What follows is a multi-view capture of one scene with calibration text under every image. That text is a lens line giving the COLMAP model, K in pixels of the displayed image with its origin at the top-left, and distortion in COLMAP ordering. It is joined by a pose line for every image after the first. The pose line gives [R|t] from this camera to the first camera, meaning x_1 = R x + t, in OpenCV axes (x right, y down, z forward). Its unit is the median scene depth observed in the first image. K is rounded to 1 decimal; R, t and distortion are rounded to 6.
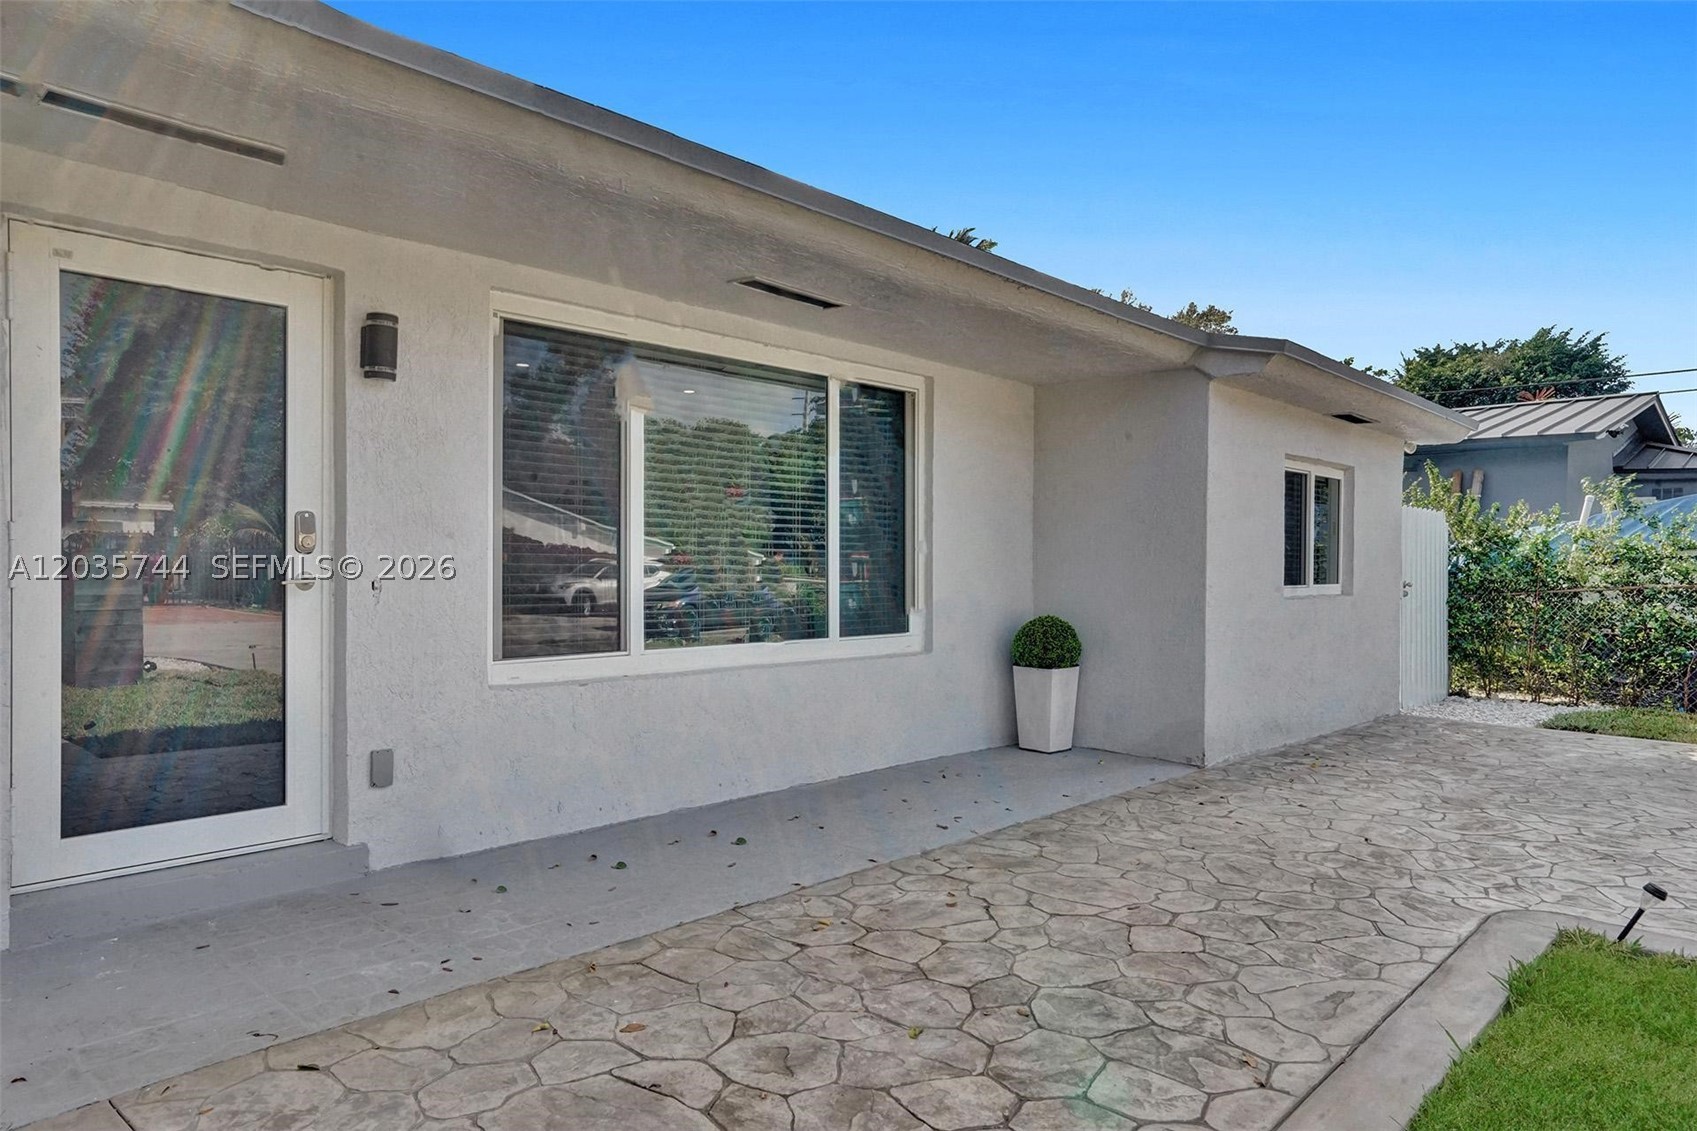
lens RADIAL K [[1085.7, 0, 848.5], [0, 1085.7, 565.5], [0, 0, 1]] dist [0.003843, 0.001257]
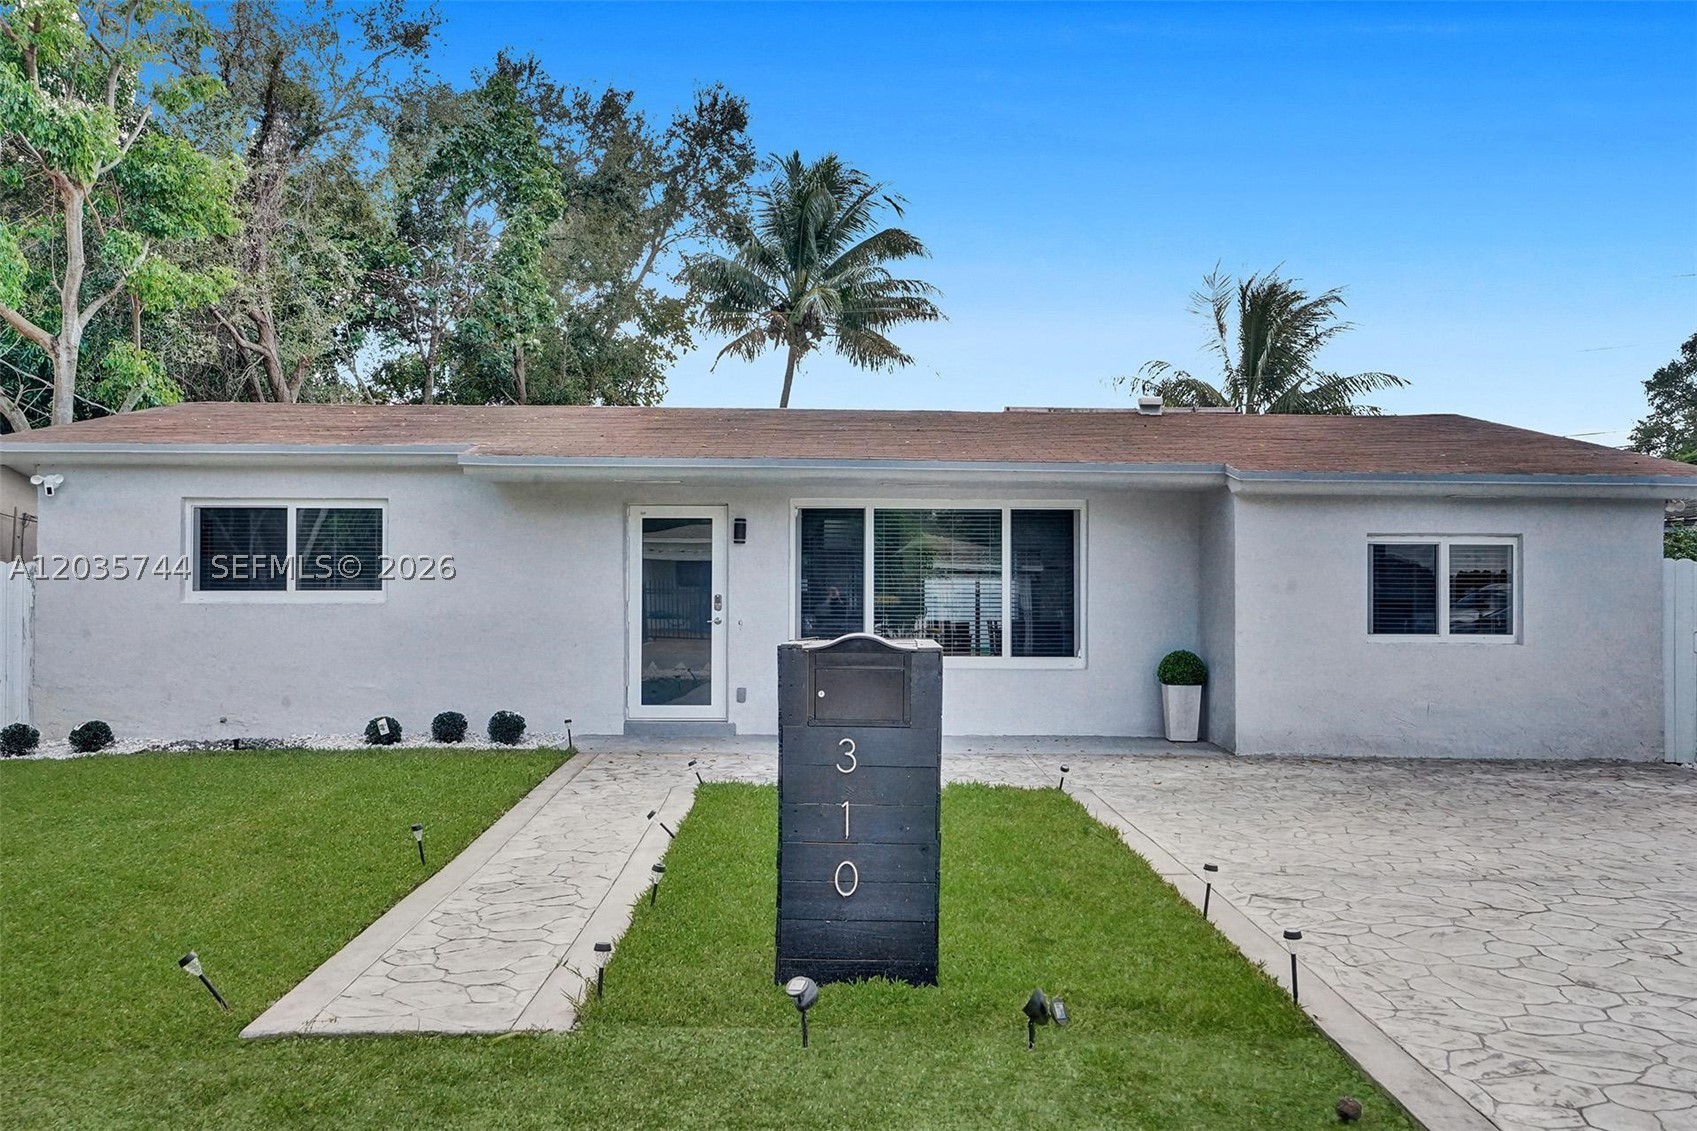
lens RADIAL K [[1492.2, 0, 848.5], [0, 1492.2, 565.5], [0, 0, 1]] dist [0.033609, 0.001735]
pose [[0.686864, -0.015023, -0.726631, 1.545856], [-0.001440, 0.999756, -0.022031, -0.027252], [0.726785, 0.016179, 0.686675, -0.828239]]
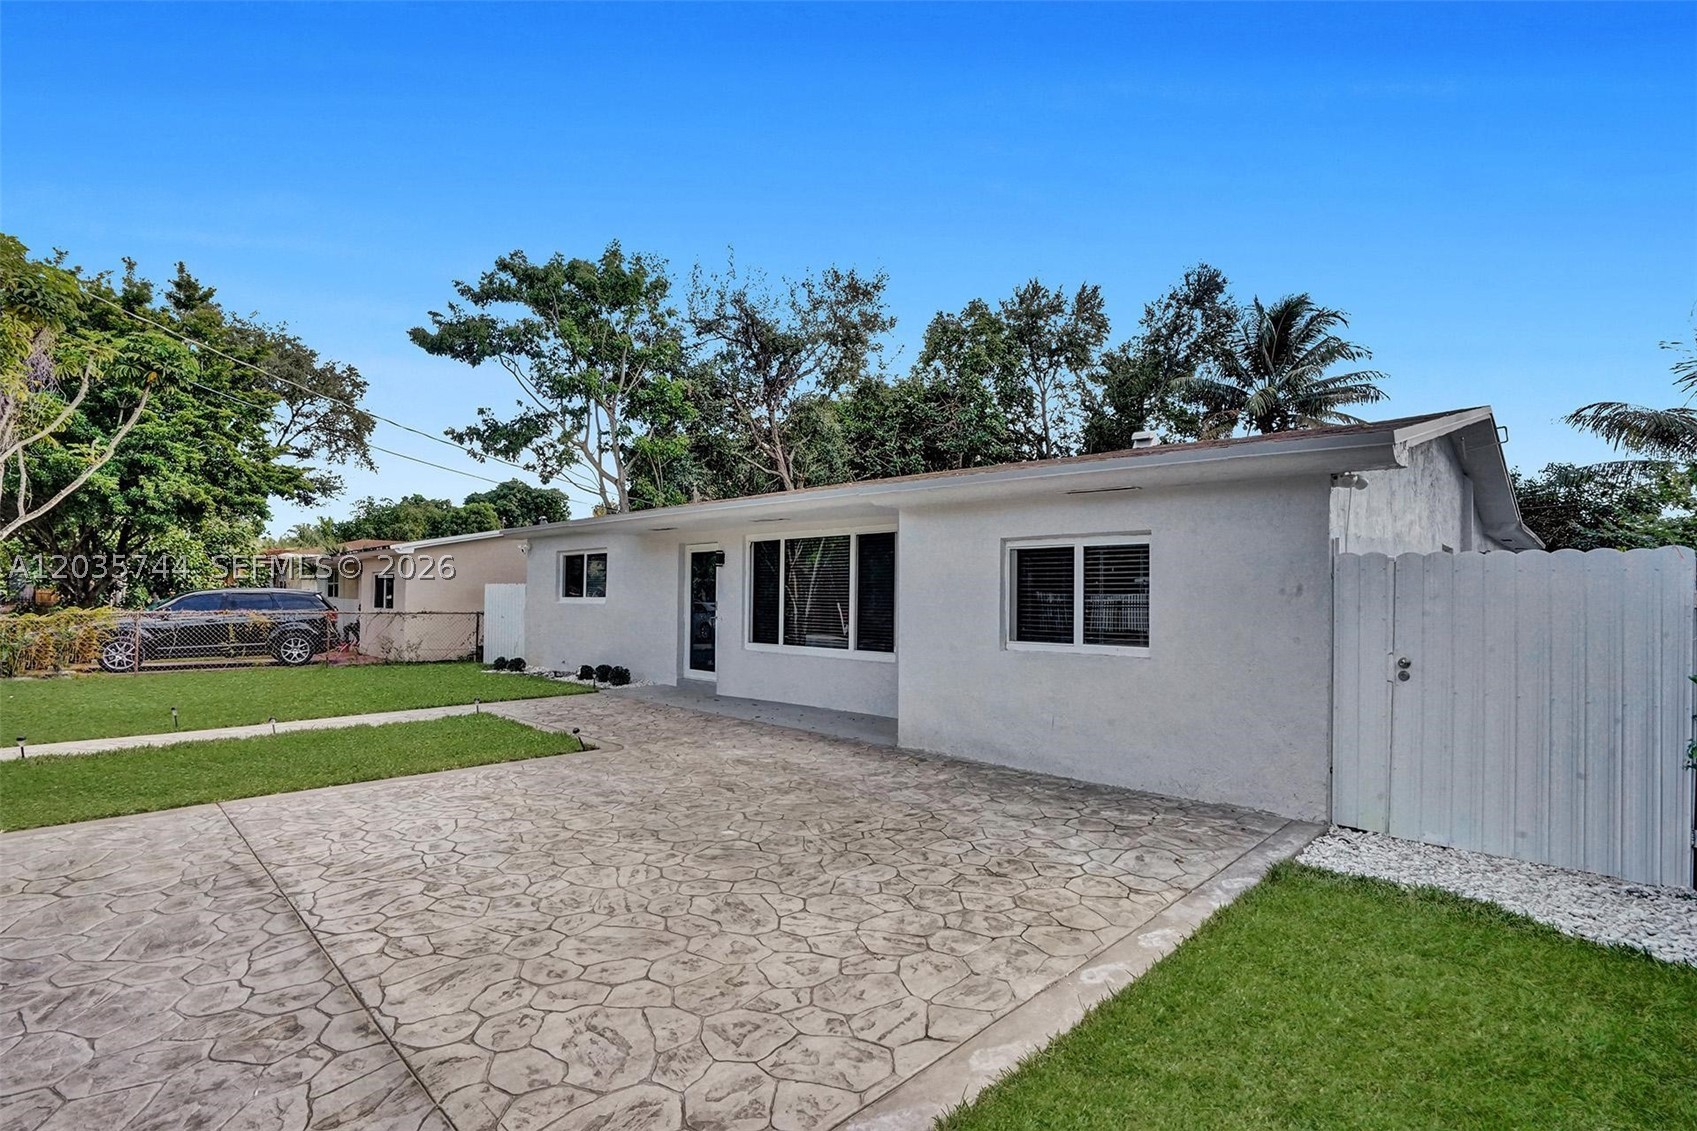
lens RADIAL K [[800.9, 0, 854.3], [0, 800.9, 584.3], [0, 0, 1]] dist [-0.040486, 0.000964]
pose [[-0.017726, -0.025688, -0.999513, 1.627345], [-0.011316, 0.999611, -0.025490, -0.025185], [0.999779, 0.010859, -0.018010, 1.023868]]
